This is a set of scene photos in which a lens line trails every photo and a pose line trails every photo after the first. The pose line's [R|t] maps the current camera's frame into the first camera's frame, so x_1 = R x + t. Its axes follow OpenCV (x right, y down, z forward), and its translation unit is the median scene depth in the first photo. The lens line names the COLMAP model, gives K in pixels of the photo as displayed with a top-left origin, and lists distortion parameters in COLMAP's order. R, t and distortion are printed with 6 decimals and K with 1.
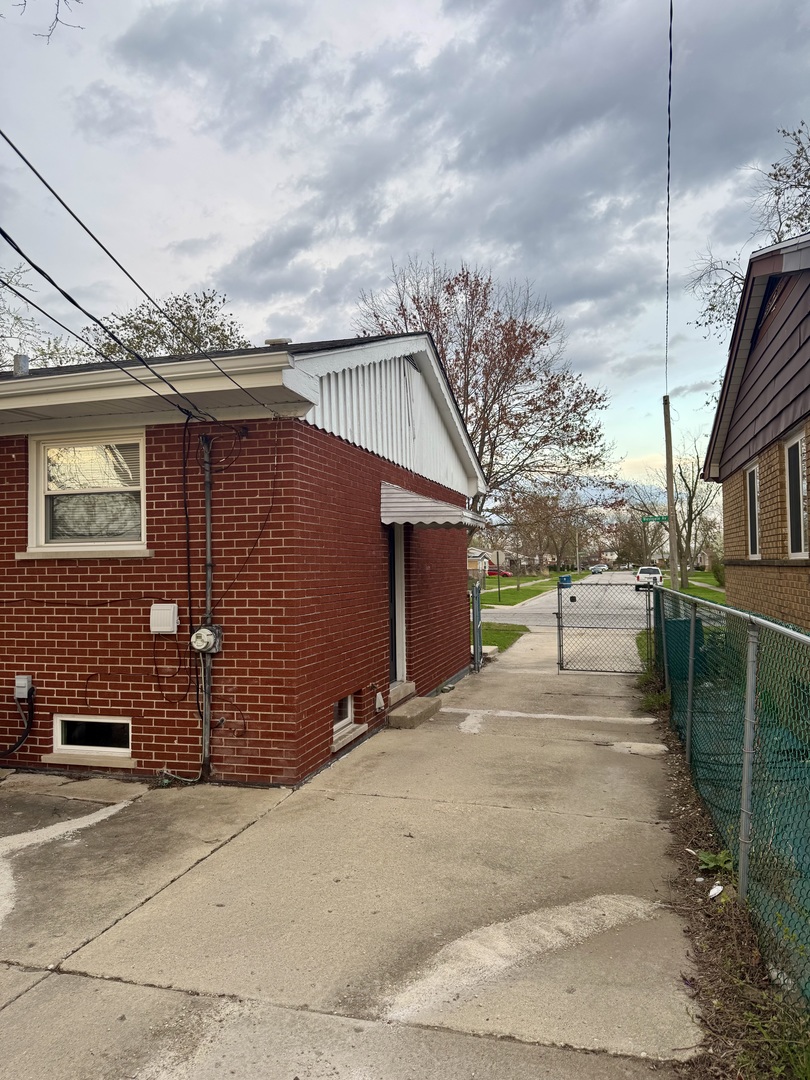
lens RADIAL K [[764.2, 0, 407.4], [0, 764.2, 539.5], [0, 0, 1]] dist [0.016510, -0.021302]
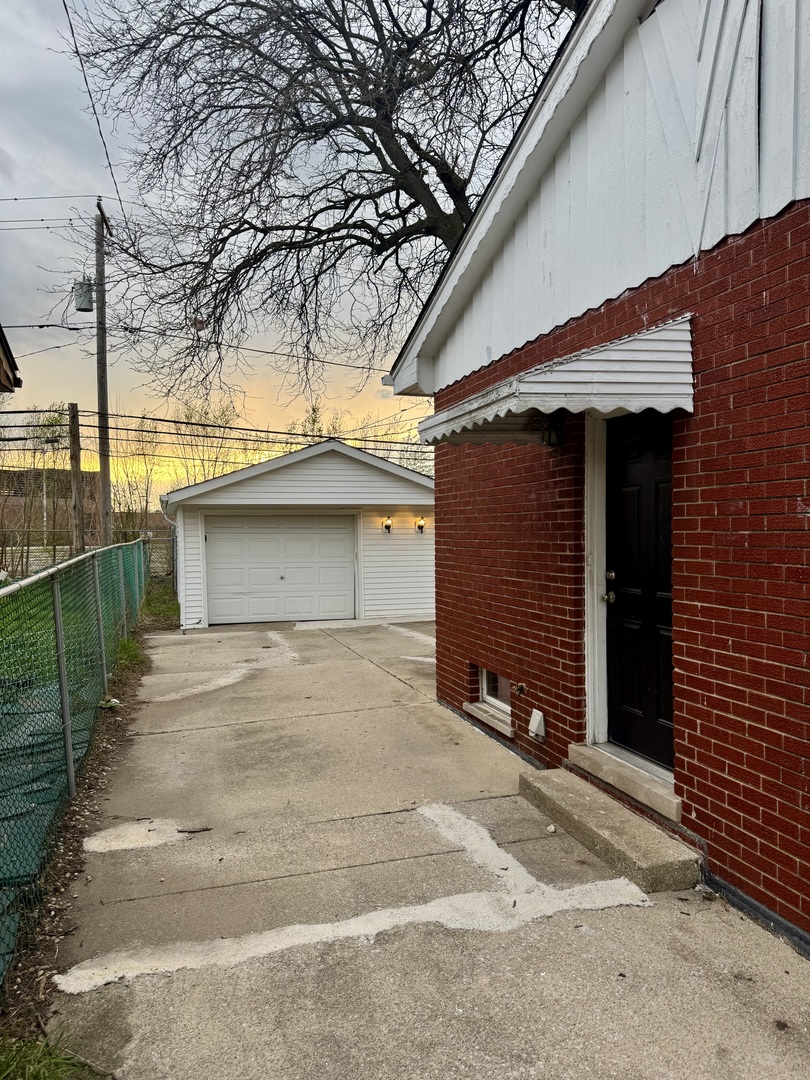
lens RADIAL K [[764.2, 0, 405.4], [0, 764.2, 538.9], [0, 0, 1]] dist [0.016510, -0.021302]
pose [[-0.841515, 0.027470, -0.539535, 0.492933], [0.030818, 0.999521, 0.002823, 0.058379], [0.539354, -0.014252, -0.841958, 1.810501]]
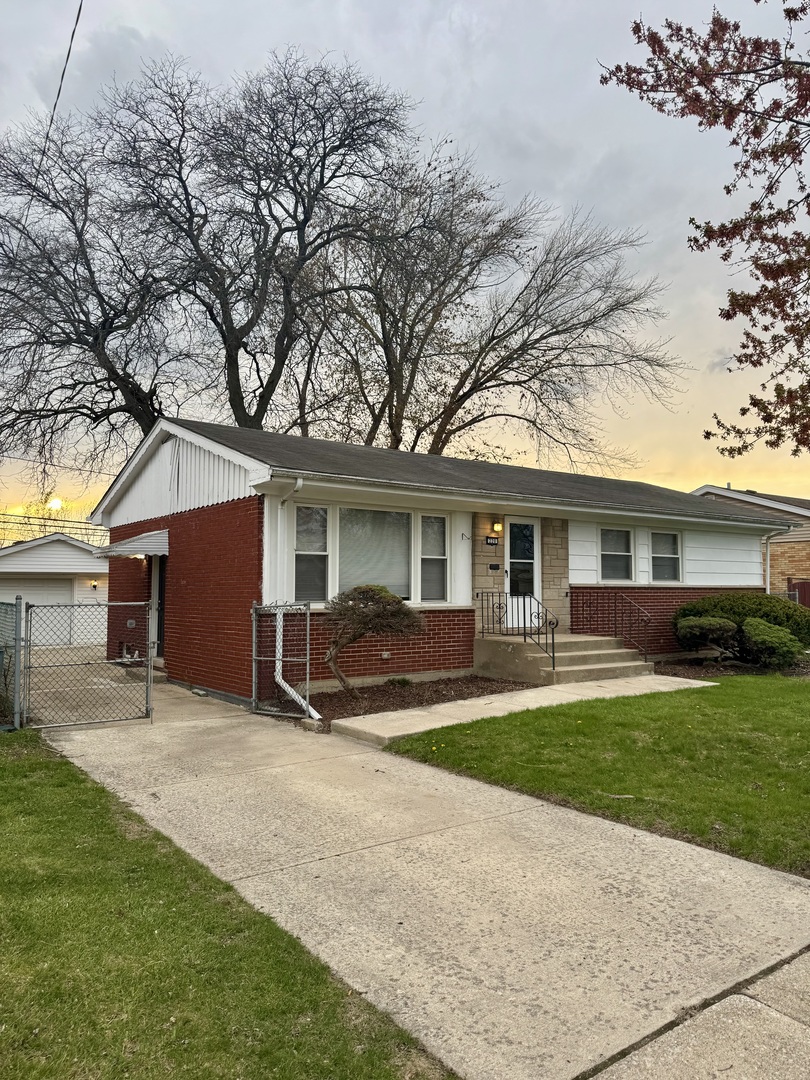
lens RADIAL K [[764.2, 0, 409.8], [0, 764.2, 544.3], [0, 0, 1]] dist [0.016510, -0.021302]
pose [[-0.610999, -0.037007, -0.790766, 1.220435], [0.022023, 0.997725, -0.063710, 0.090054], [0.791325, -0.056342, -0.608794, 3.169497]]
